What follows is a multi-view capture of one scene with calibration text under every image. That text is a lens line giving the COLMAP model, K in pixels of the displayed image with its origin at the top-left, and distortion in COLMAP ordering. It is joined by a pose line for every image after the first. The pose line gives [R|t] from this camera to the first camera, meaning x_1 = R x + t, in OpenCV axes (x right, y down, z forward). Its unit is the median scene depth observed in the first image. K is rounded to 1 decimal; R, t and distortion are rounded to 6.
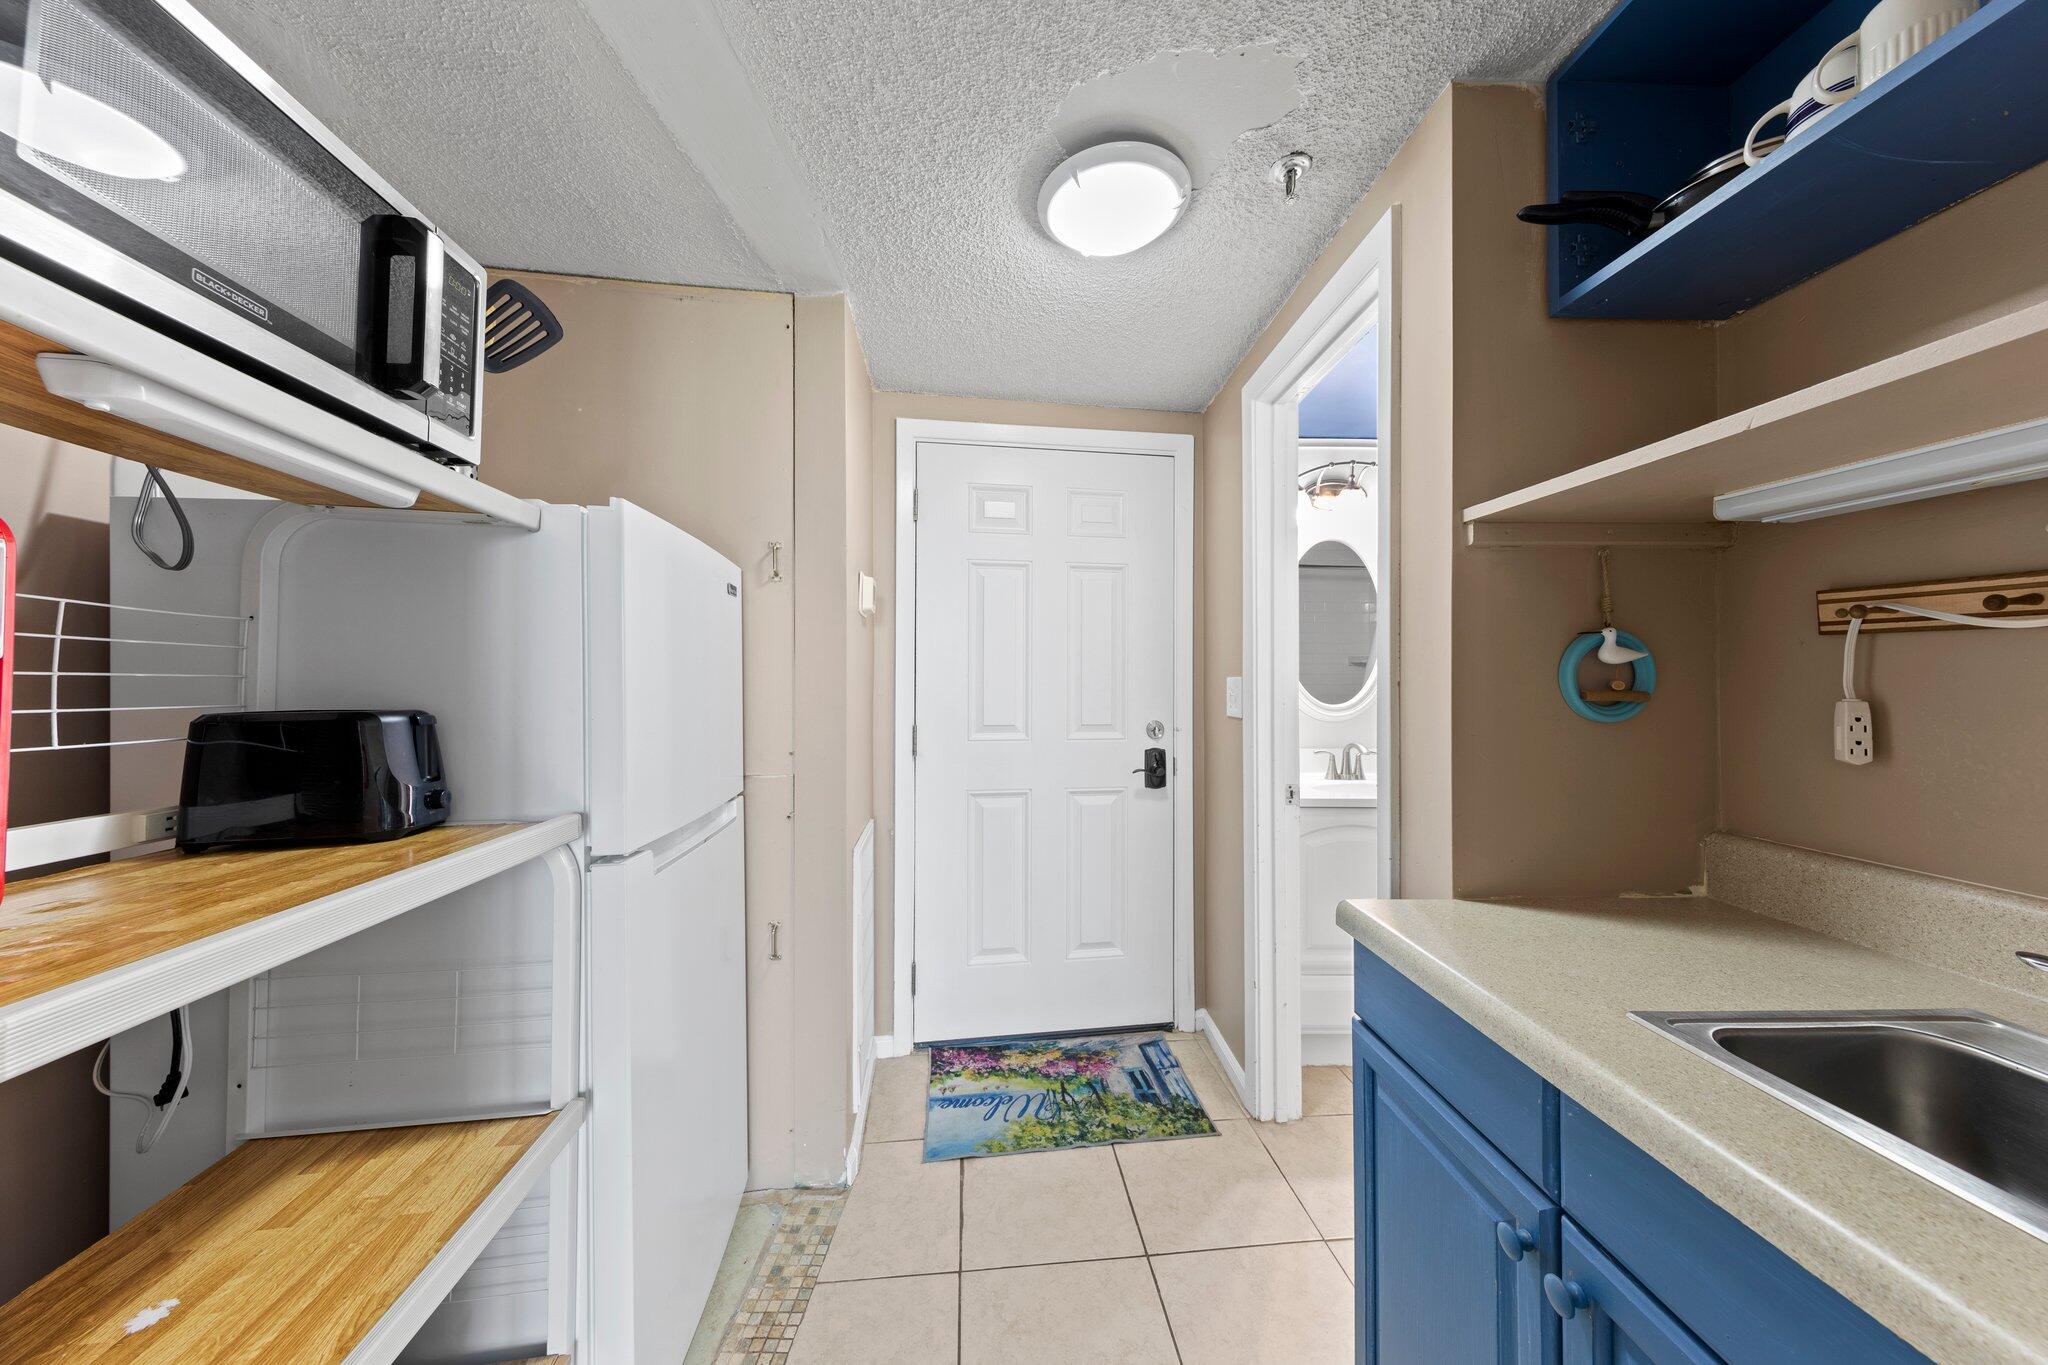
lens RADIAL K [[643.7, 0, 1031.0], [0, 643.7, 673.6], [0, 0, 1]] dist [0.010755, -0.001854]
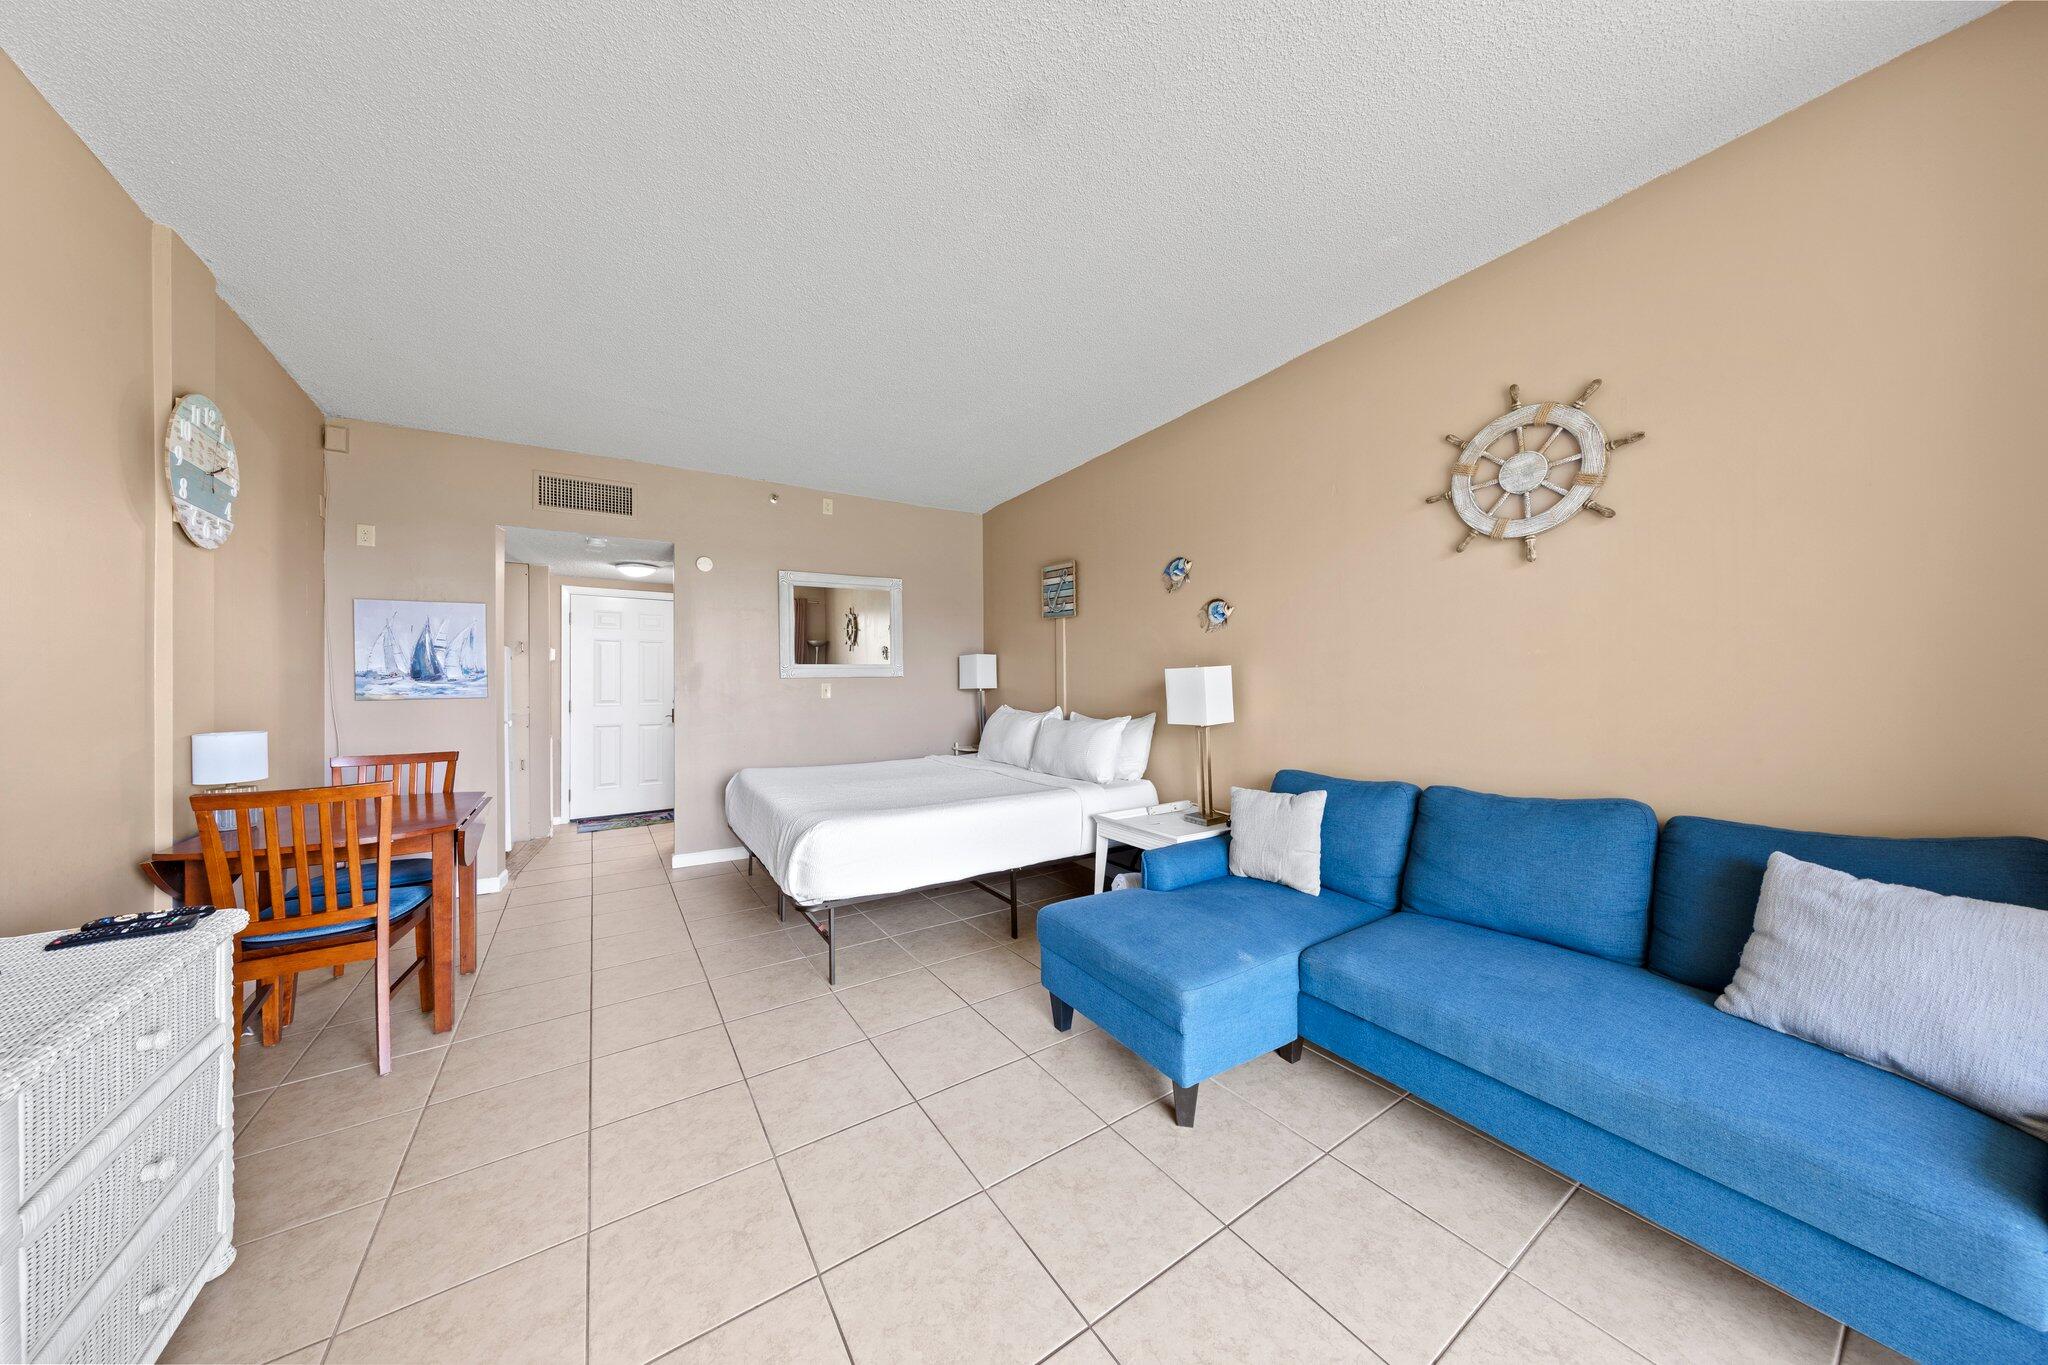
lens RADIAL K [[643.7, 0, 1023.8], [0, 643.7, 679.1], [0, 0, 1]] dist [0.010755, -0.001854]
pose [[0.880320, -0.000414, 0.474379, 0.208292], [-0.003286, 0.999970, 0.006972, -0.036034], [-0.474368, -0.007697, 0.880293, -2.301139]]
